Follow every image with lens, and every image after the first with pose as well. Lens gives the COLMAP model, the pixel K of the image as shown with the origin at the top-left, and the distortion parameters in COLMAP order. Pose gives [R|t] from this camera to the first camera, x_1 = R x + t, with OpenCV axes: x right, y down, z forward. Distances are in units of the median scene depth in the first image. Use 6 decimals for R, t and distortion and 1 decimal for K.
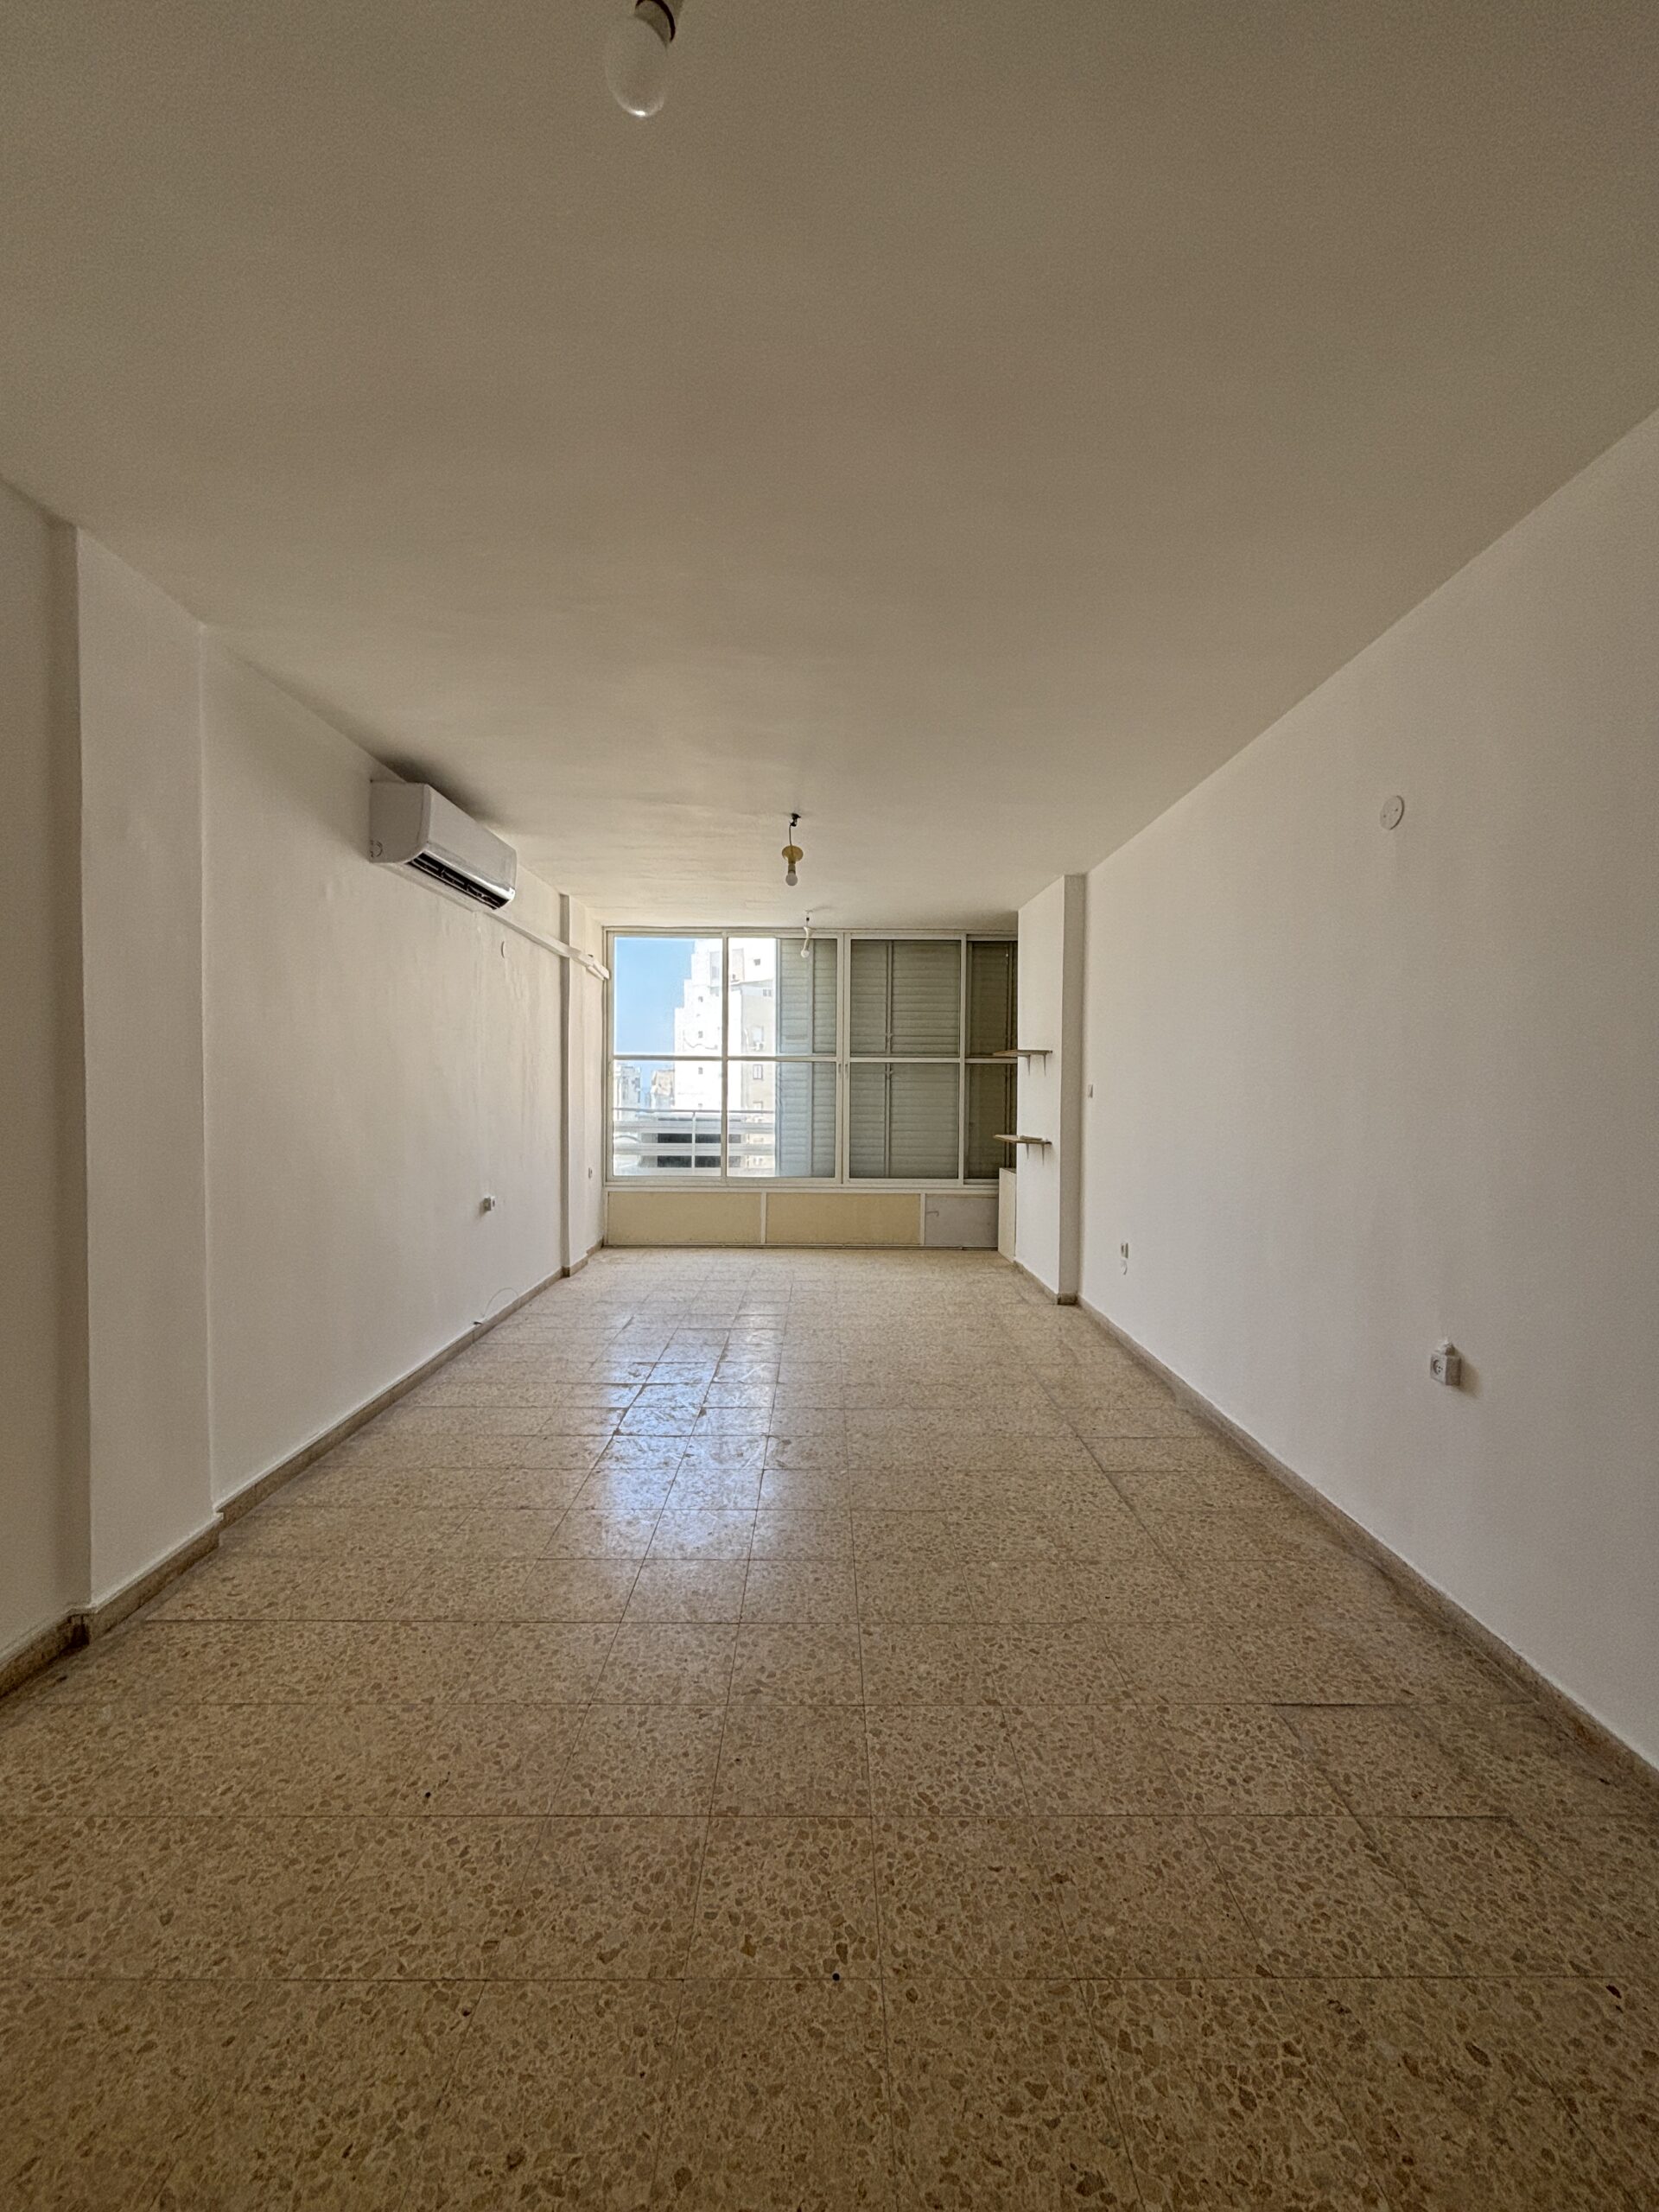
lens RADIAL K [[896.8, 0, 828.5], [0, 896.8, 1099.2], [0, 0, 1]] dist [0.002952, -0.000863]
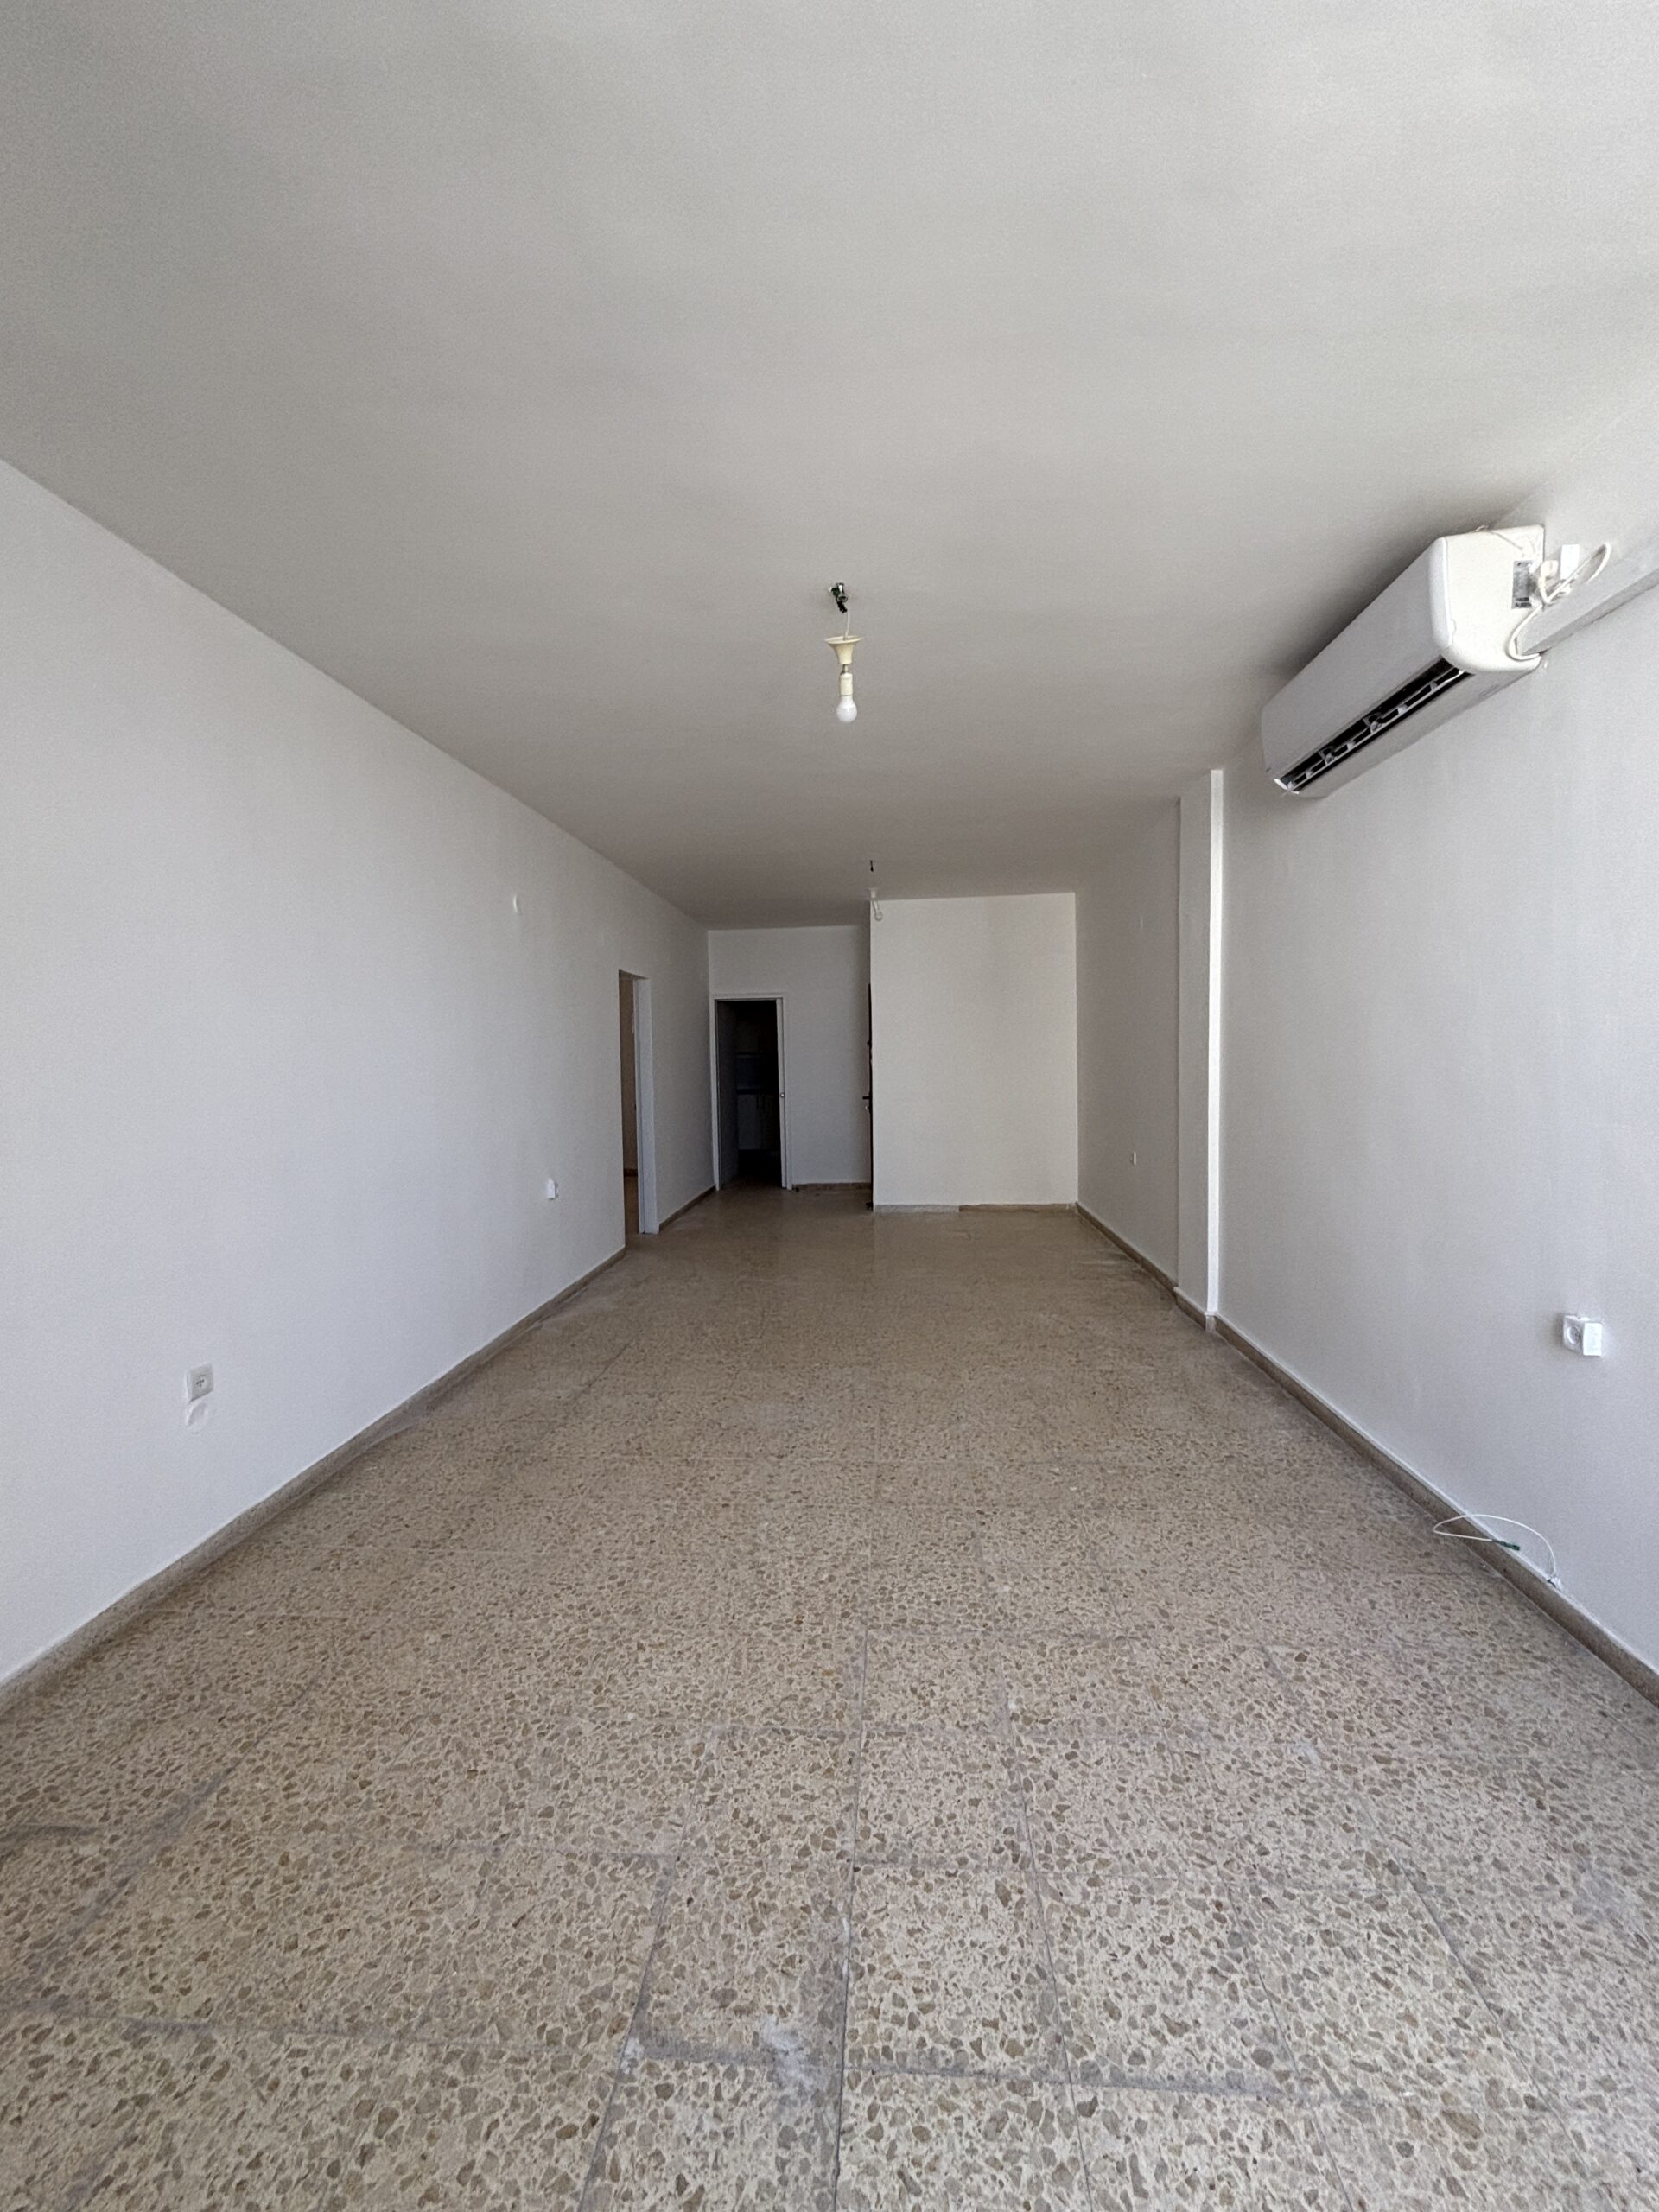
lens RADIAL K [[896.8, 0, 828.4], [0, 896.8, 1105.0], [0, 0, 1]] dist [0.002952, -0.000863]
pose [[-0.996559, 0.008186, 0.082481, -0.097967], [0.014075, 0.997371, 0.071077, -0.031548], [-0.081683, 0.071994, -0.994055, 2.043645]]
